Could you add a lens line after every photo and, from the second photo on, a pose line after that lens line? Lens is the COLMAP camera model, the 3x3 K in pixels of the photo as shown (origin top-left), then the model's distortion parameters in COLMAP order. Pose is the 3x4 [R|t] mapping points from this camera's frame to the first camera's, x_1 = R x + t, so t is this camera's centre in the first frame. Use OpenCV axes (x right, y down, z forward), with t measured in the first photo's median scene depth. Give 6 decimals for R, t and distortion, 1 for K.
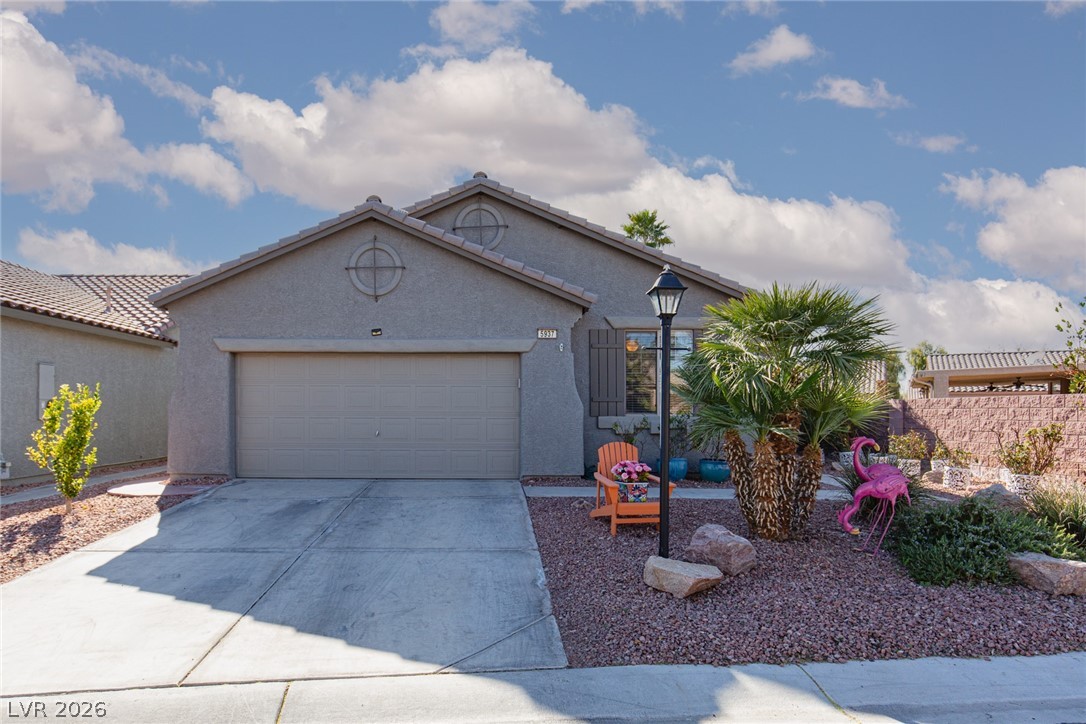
lens RADIAL K [[588.0, 0, 506.0], [0, 588.0, 401.0], [0, 0, 1]] dist [0.005748, 0.000435]
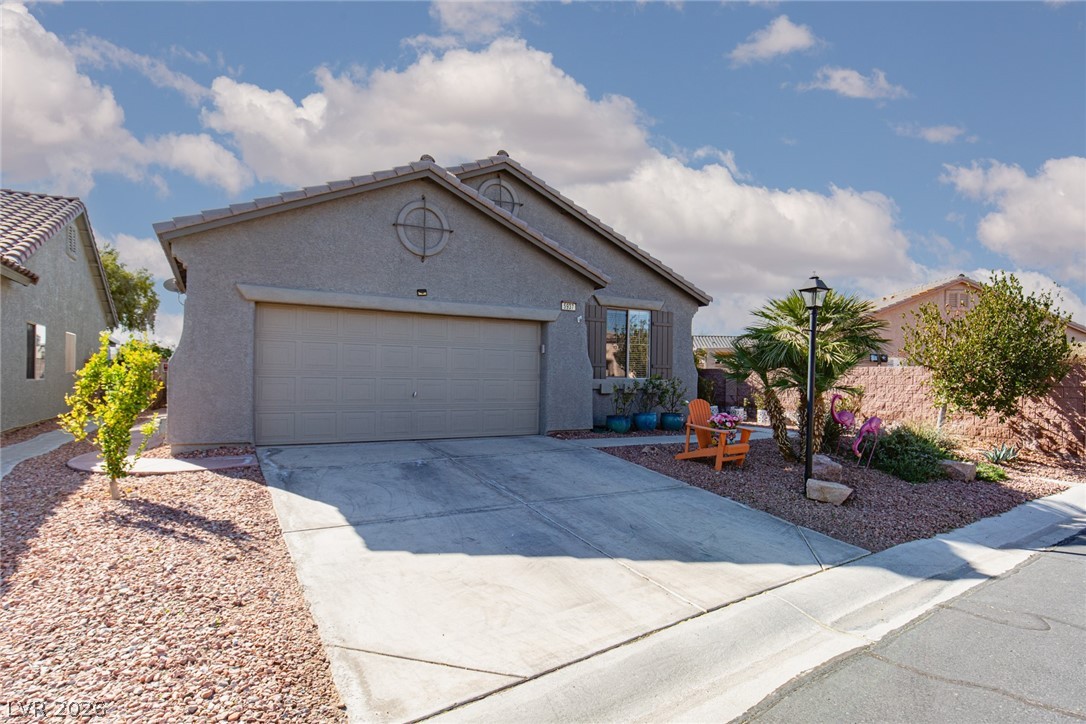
lens RADIAL K [[551.8, 0, 541.2], [0, 551.8, 372.0], [0, 0, 1]] dist [0.003107, -0.000009]
pose [[0.877090, 0.014581, 0.480105, -0.491085], [-0.019571, 0.999794, 0.005389, 0.008322], [-0.479927, -0.014123, 0.877195, 0.083387]]
